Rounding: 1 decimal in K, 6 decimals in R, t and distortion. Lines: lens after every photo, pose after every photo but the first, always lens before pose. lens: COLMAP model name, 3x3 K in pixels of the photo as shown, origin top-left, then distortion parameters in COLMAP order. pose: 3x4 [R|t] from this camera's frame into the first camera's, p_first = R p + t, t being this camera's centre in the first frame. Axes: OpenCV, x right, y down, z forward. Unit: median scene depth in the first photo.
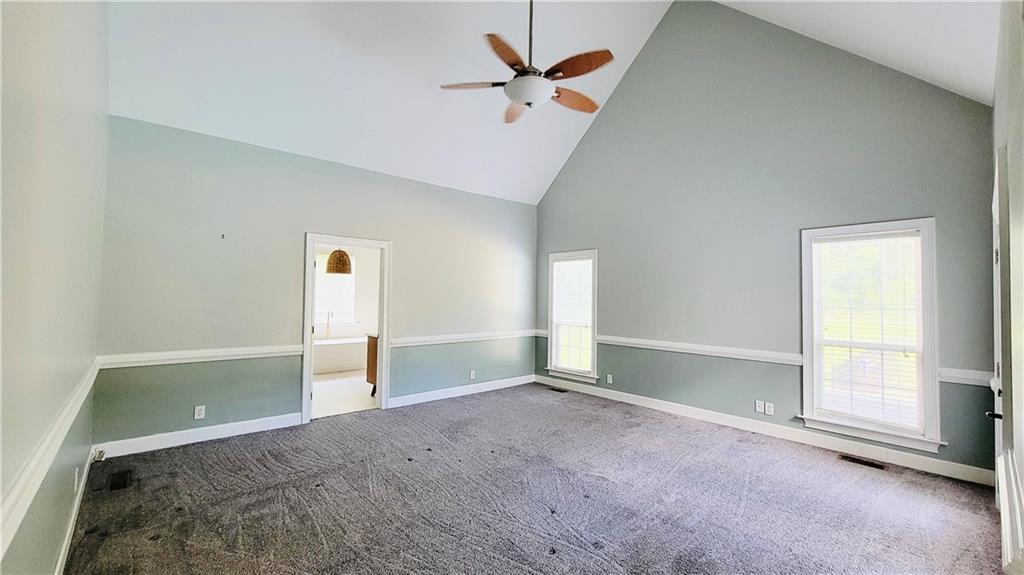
lens RADIAL K [[417.9, 0, 518.0], [0, 417.9, 282.3], [0, 0, 1]] dist [0.000999, 0.000617]
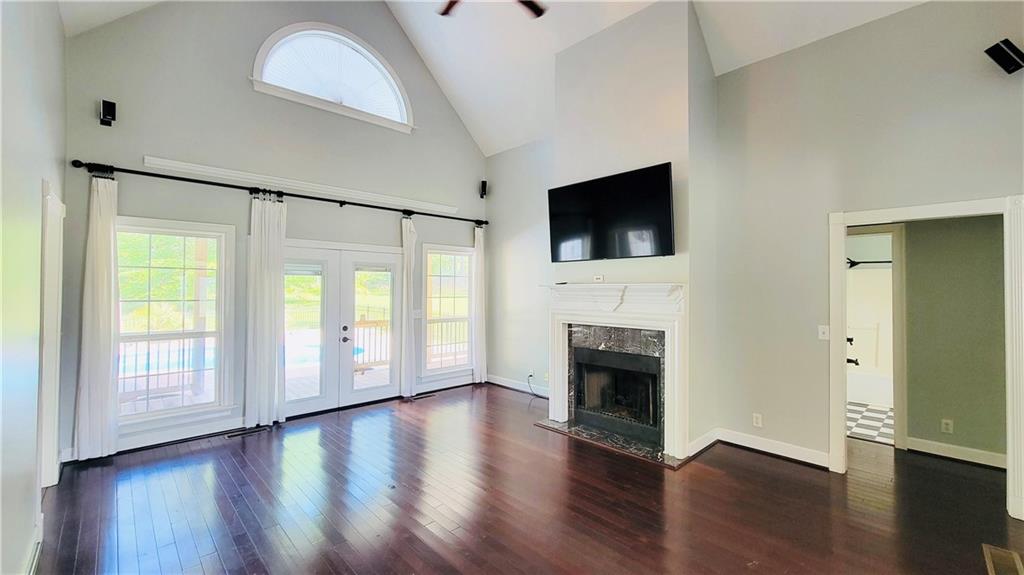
lens RADIAL K [[417.9, 0, 518.0], [0, 417.9, 282.3], [0, 0, 1]] dist [0.000999, 0.000617]
pose [[-0.037627, 0.003153, 0.999287, -0.778275], [-0.032513, 0.999462, -0.004377, 0.004029], [-0.998763, -0.032654, -0.037504, 0.755980]]
